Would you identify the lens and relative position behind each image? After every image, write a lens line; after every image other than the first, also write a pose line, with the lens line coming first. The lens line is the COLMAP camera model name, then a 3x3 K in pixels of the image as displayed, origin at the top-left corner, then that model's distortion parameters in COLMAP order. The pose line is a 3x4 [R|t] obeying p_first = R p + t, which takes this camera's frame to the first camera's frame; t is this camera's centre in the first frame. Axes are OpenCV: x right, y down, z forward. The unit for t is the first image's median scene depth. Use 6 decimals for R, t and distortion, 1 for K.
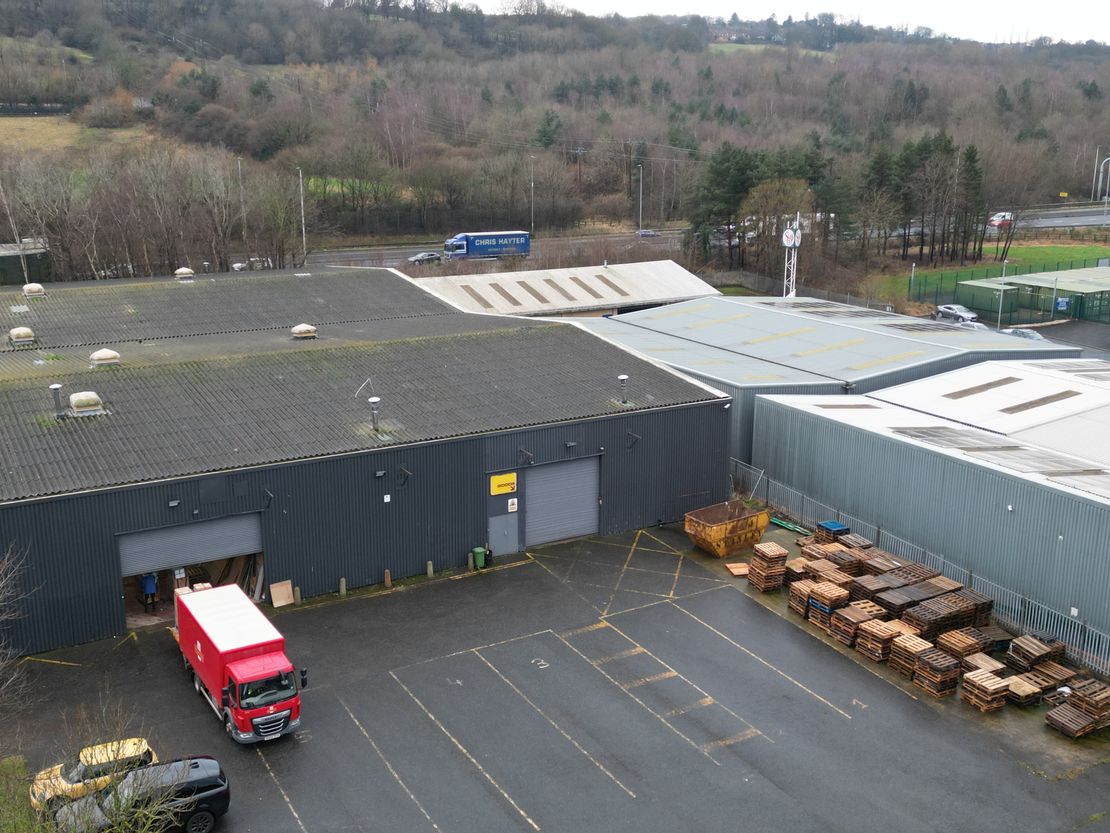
lens RADIAL K [[1148.8, 0, 553.6], [0, 1148.8, 416.8], [0, 0, 1]] dist [0.012419, 0.000000]
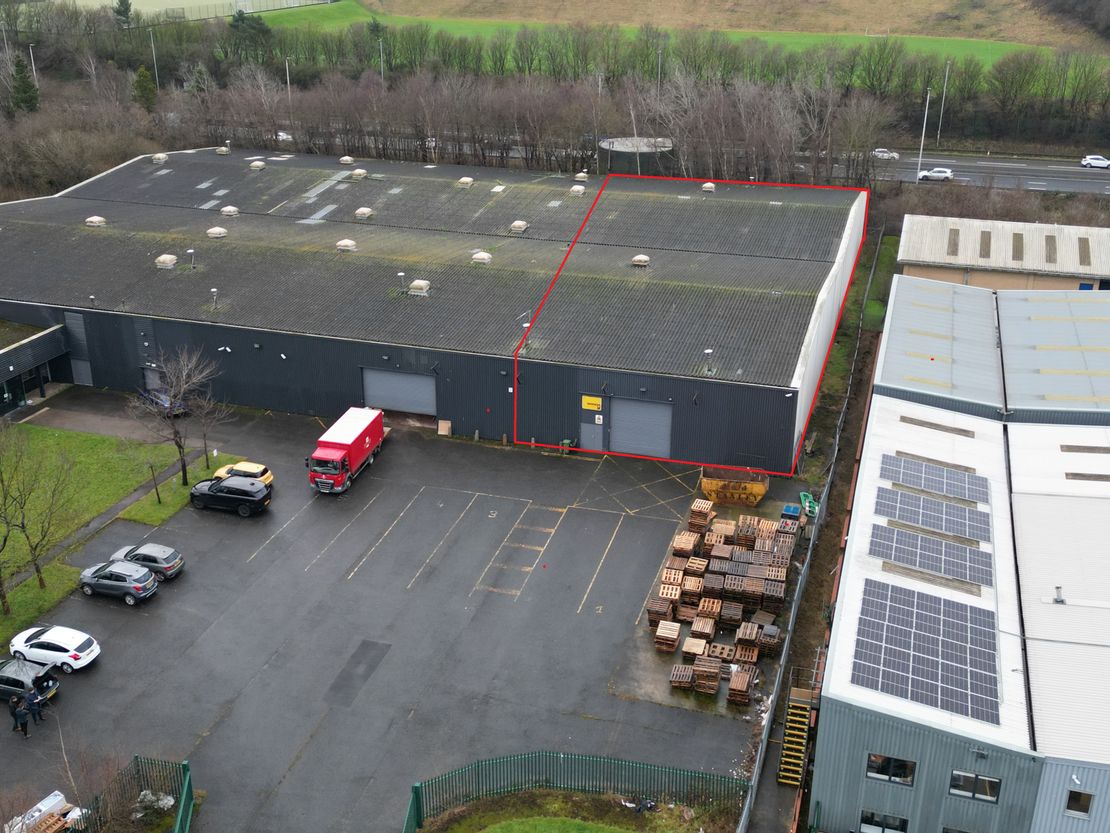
lens RADIAL K [[1148.8, 0, 555.4], [0, 1148.8, 415.7], [0, 0, 1]] dist [0.012419, 0.000000]
pose [[0.683172, 0.282945, -0.673214, 0.906555], [-0.184772, 0.958864, 0.215495, -0.230236], [0.706495, -0.022830, 0.707350, -0.048240]]
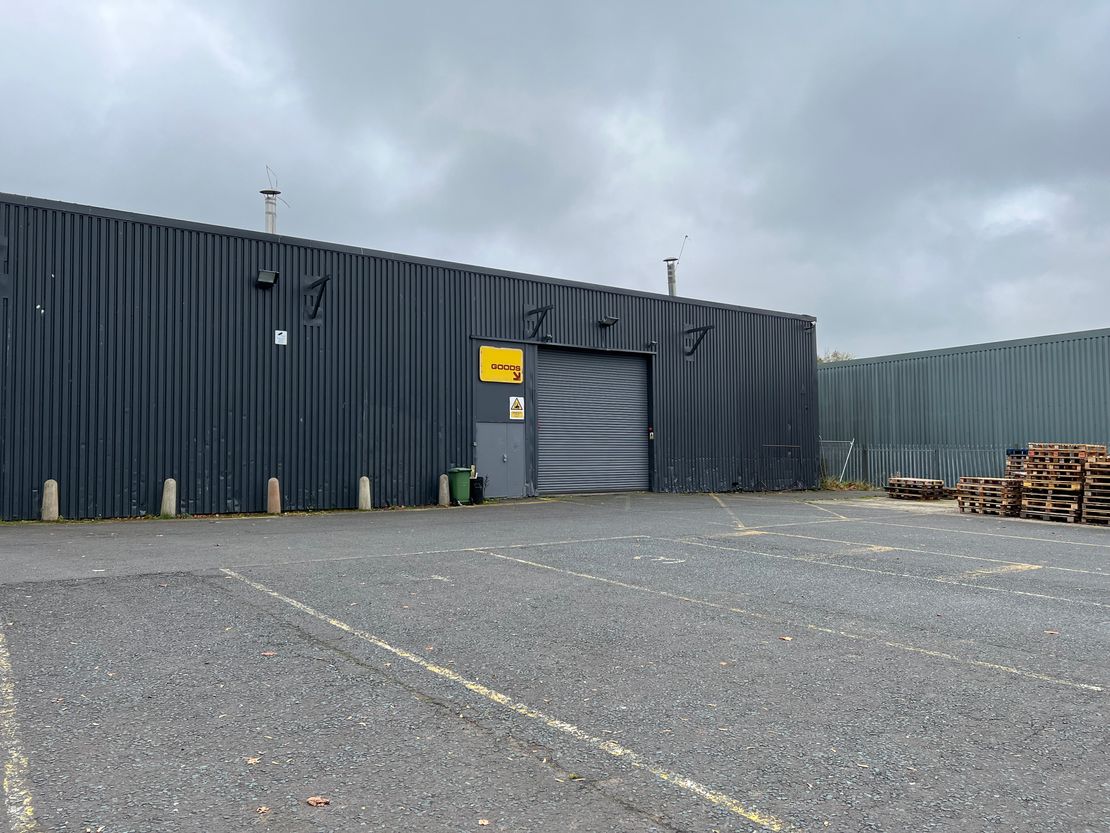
lens RADIAL K [[842.0, 0, 553.3], [0, 842.0, 413.2], [0, 0, 1]] dist [0.006629, -0.001154]
pose [[0.994589, -0.001623, 0.103871, -0.062273], [0.031279, 0.958155, -0.284534, 0.202776], [-0.099063, 0.286244, 0.953022, 0.615821]]
